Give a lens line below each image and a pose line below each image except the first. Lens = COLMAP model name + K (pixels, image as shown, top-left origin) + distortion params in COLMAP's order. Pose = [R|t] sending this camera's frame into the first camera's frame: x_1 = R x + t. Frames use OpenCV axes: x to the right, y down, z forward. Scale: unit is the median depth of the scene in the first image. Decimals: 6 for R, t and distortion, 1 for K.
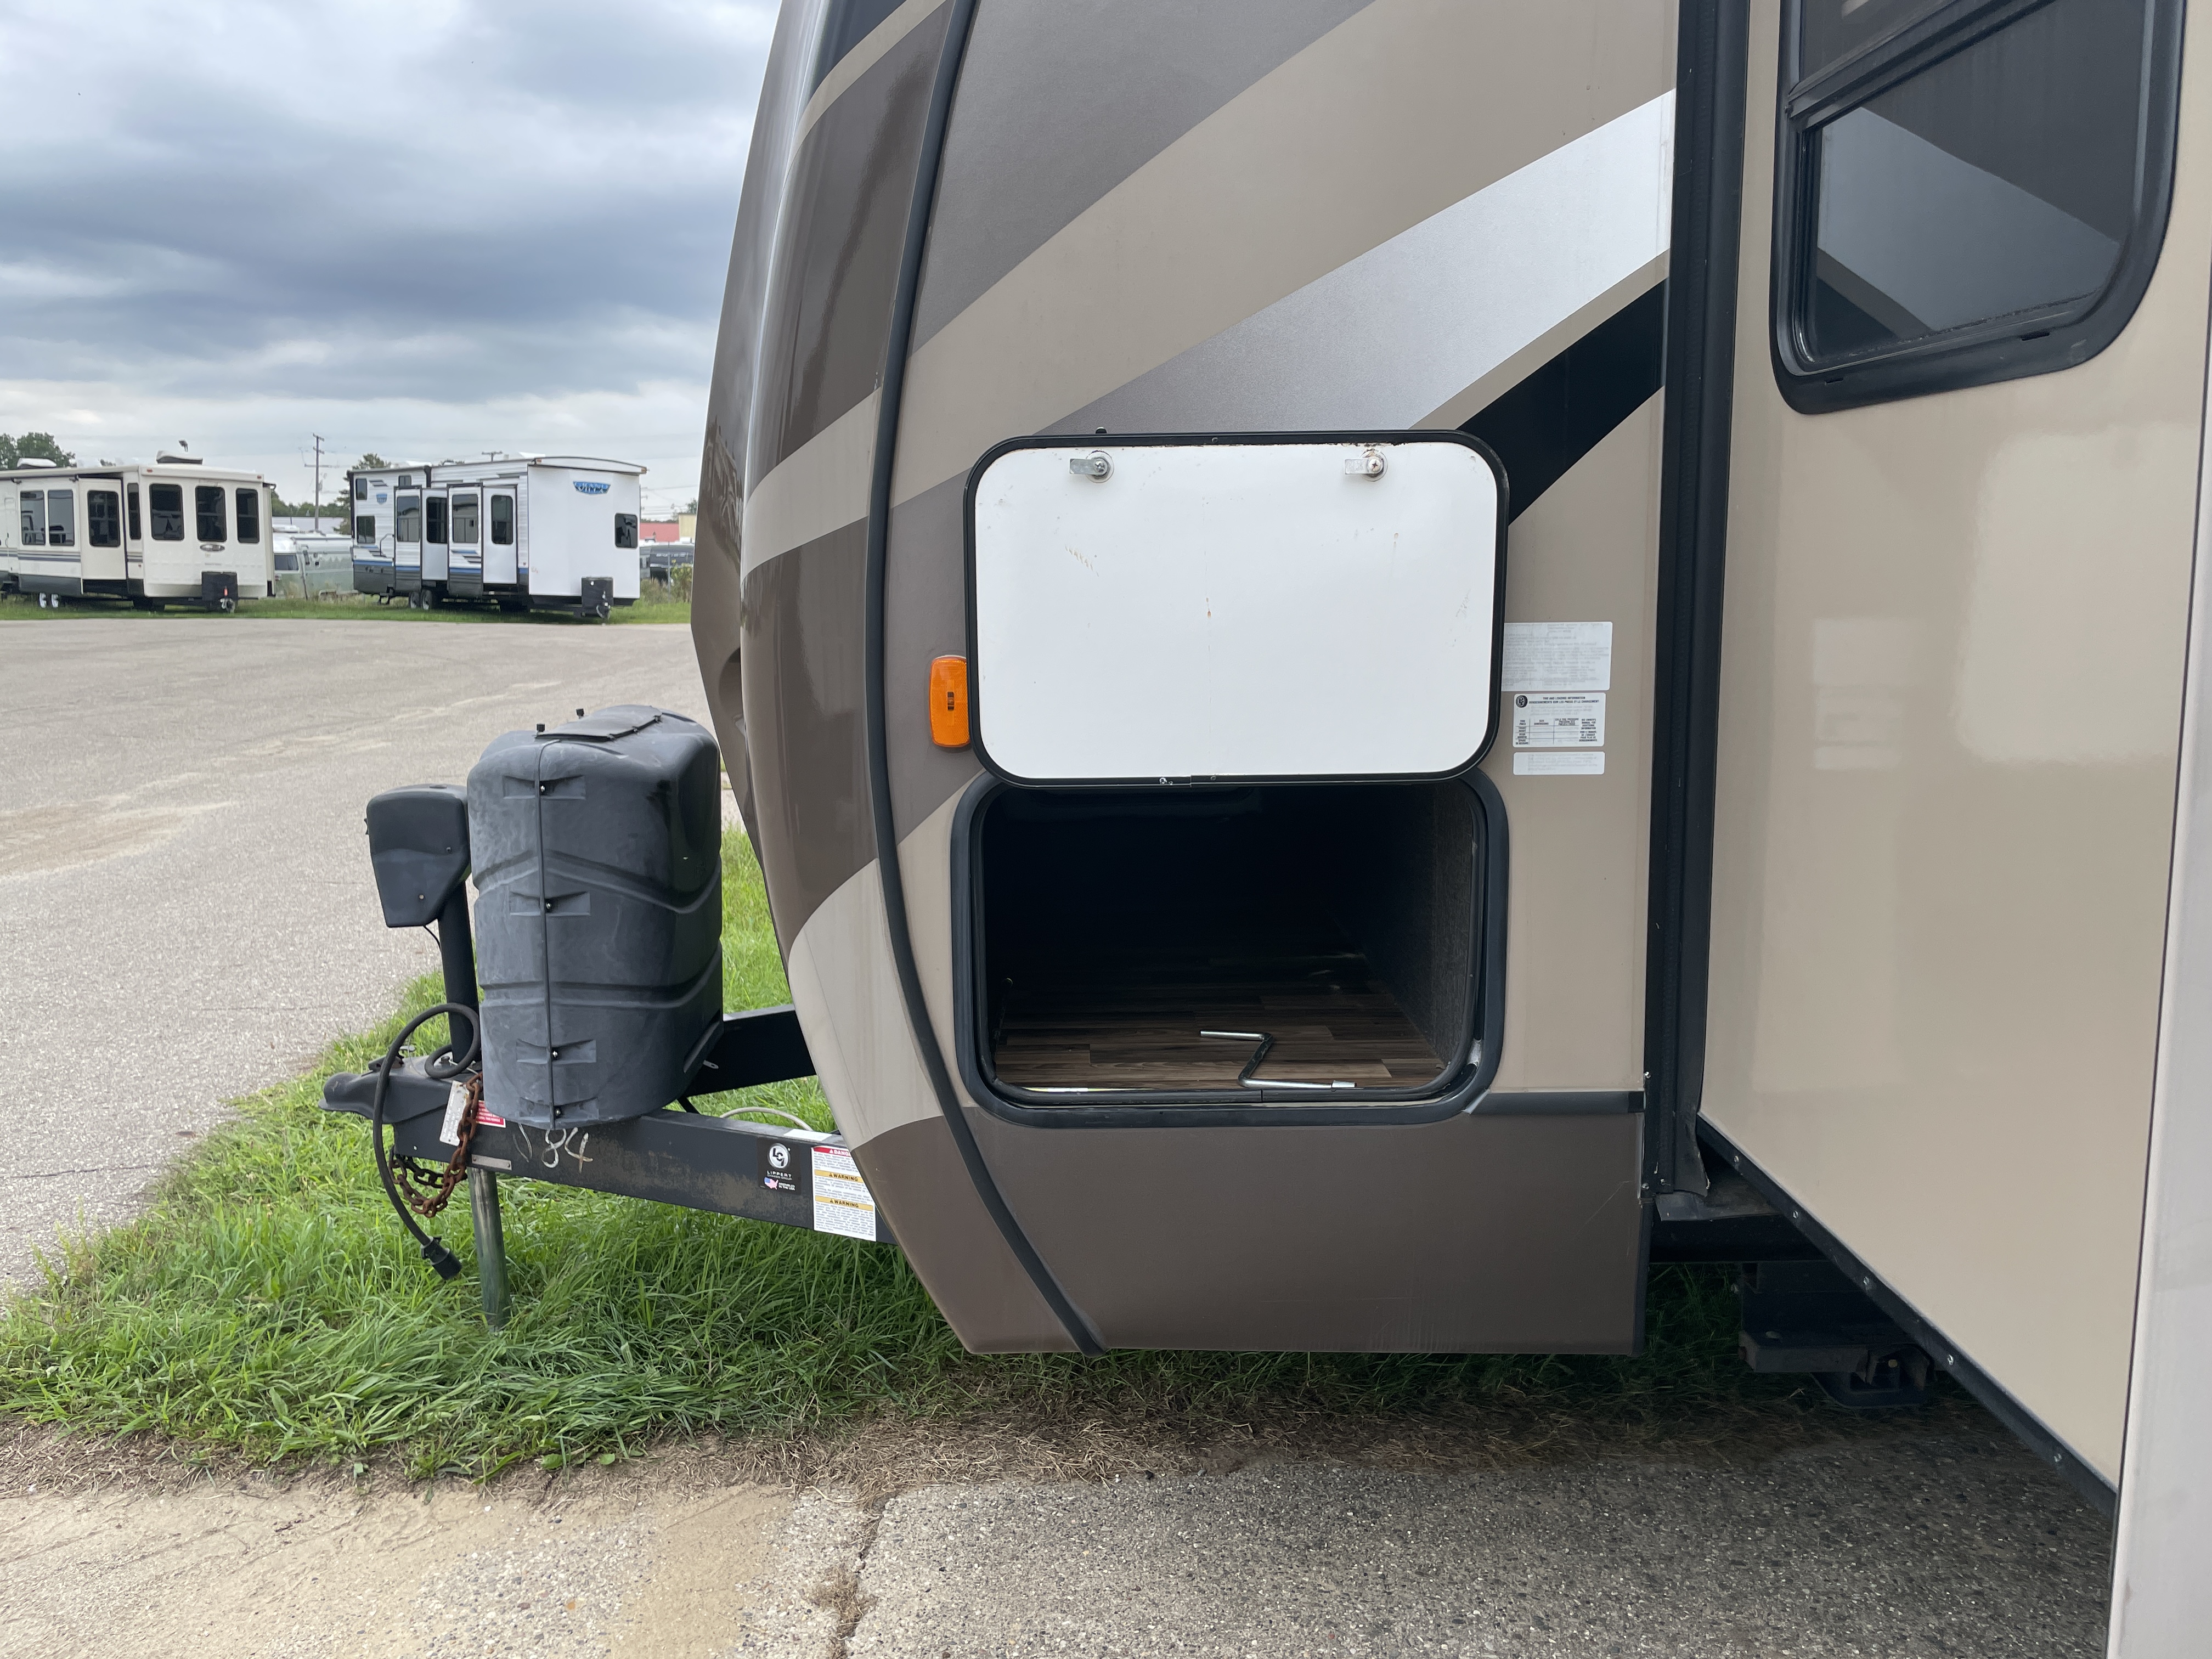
lens RADIAL K [[1699.9, 0, 1102.8], [0, 1699.9, 820.3], [0, 0, 1]] dist [0.051781, -0.054720]
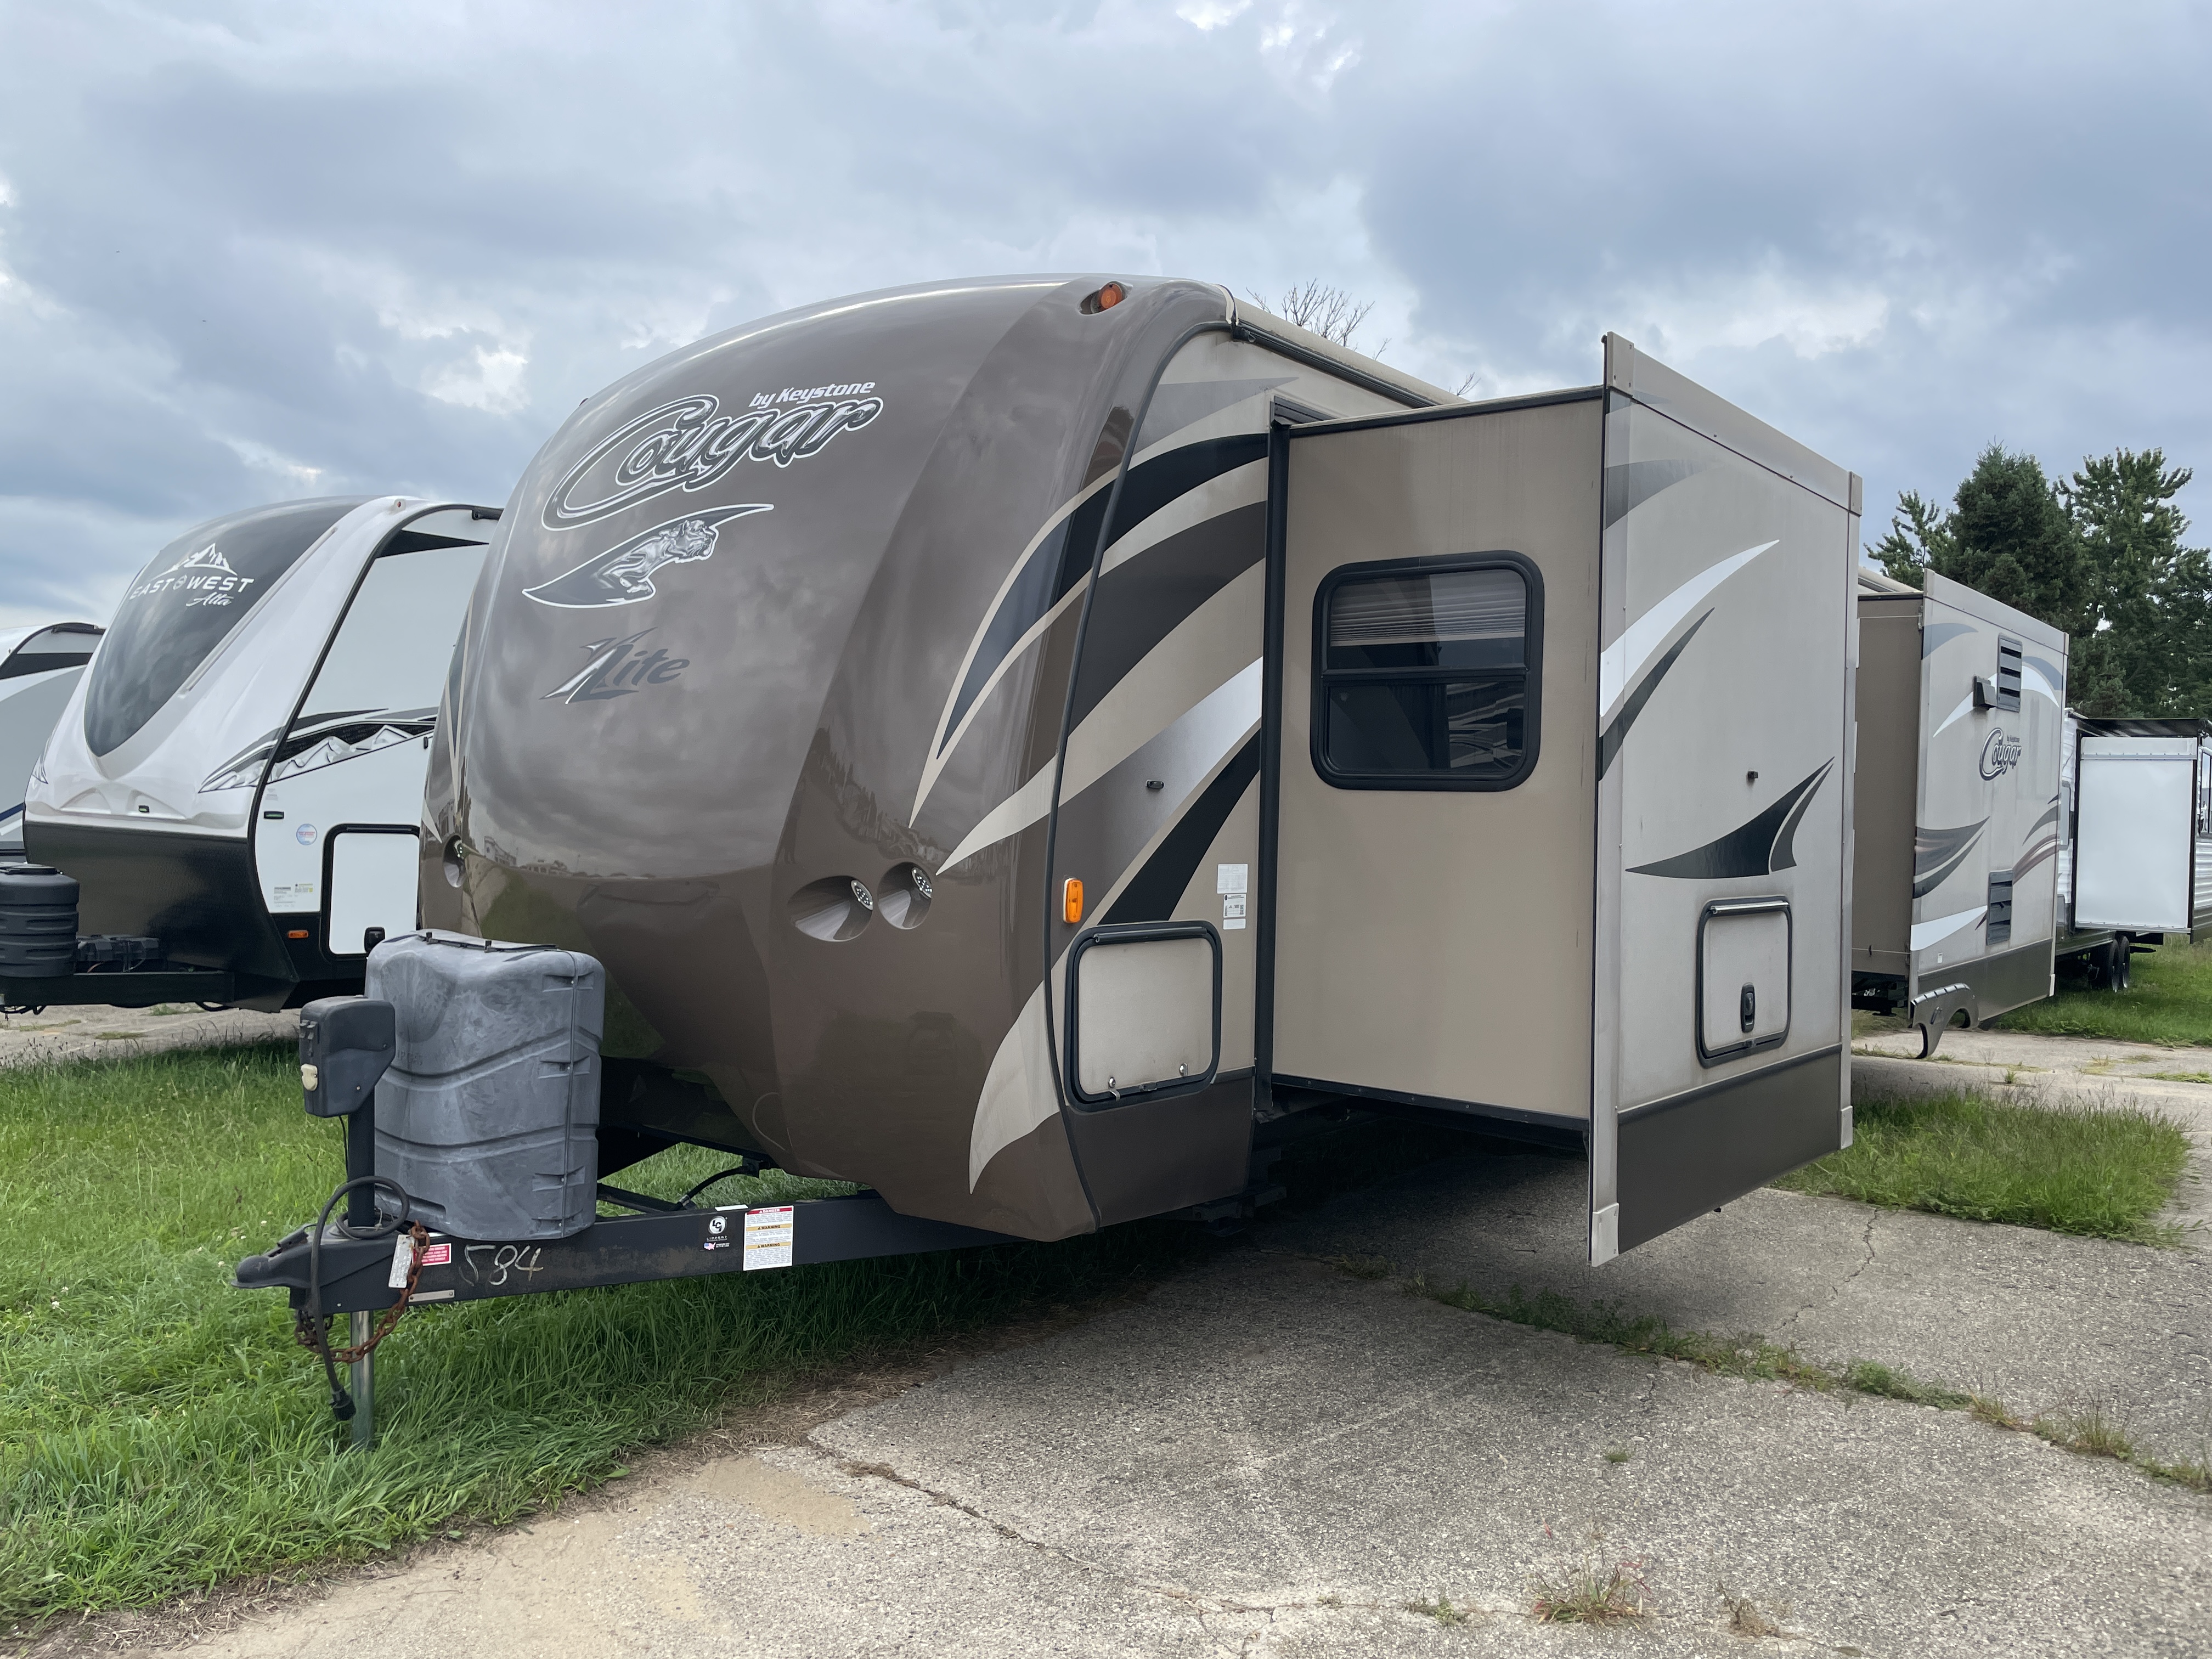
lens RADIAL K [[1699.9, 0, 1106.4], [0, 1699.9, 829.1], [0, 0, 1]] dist [0.051781, -0.054720]
pose [[0.624115, 0.019973, 0.781078, -1.143268], [0.092005, 0.990840, -0.098852, 0.035527], [-0.775897, 0.133558, 0.616560, -0.213624]]
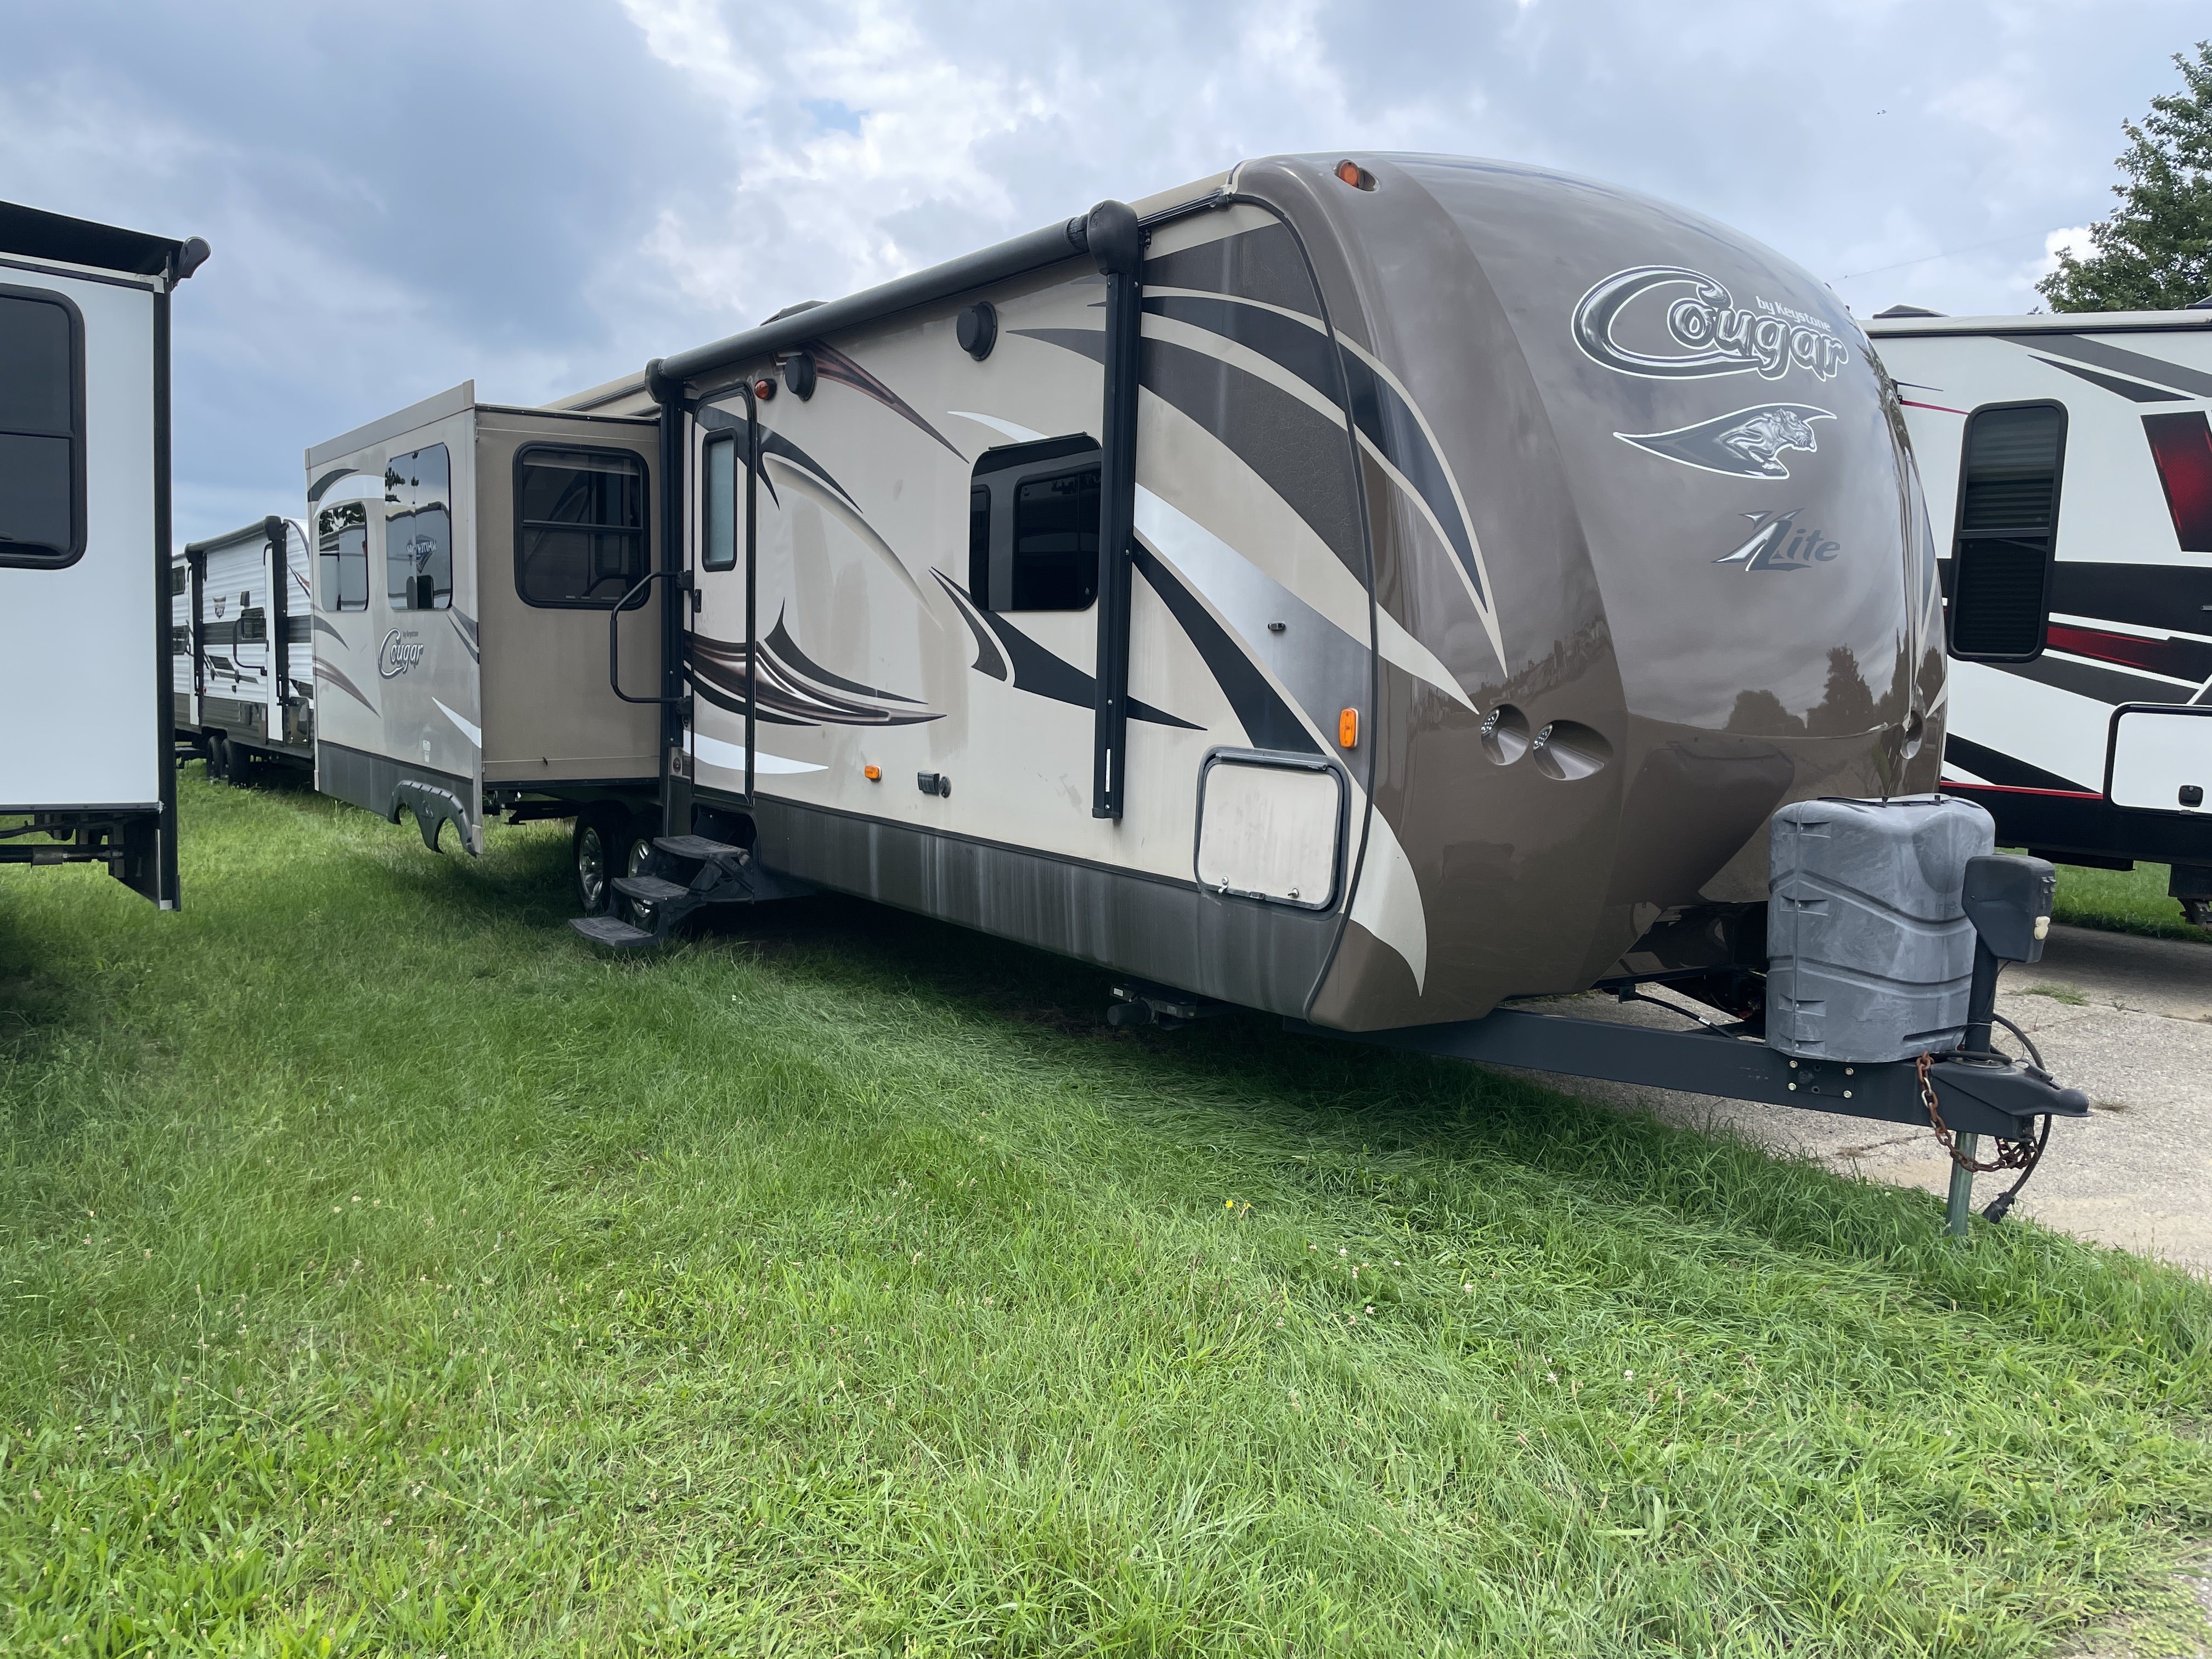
lens RADIAL K [[1699.9, 0, 1103.2], [0, 1699.9, 827.8], [0, 0, 1]] dist [0.051781, -0.054720]
pose [[-0.578425, -0.085380, 0.811255, -1.216202], [0.106920, 0.977992, 0.179162, -0.411066], [-0.808698, 0.190371, -0.556566, 2.657787]]
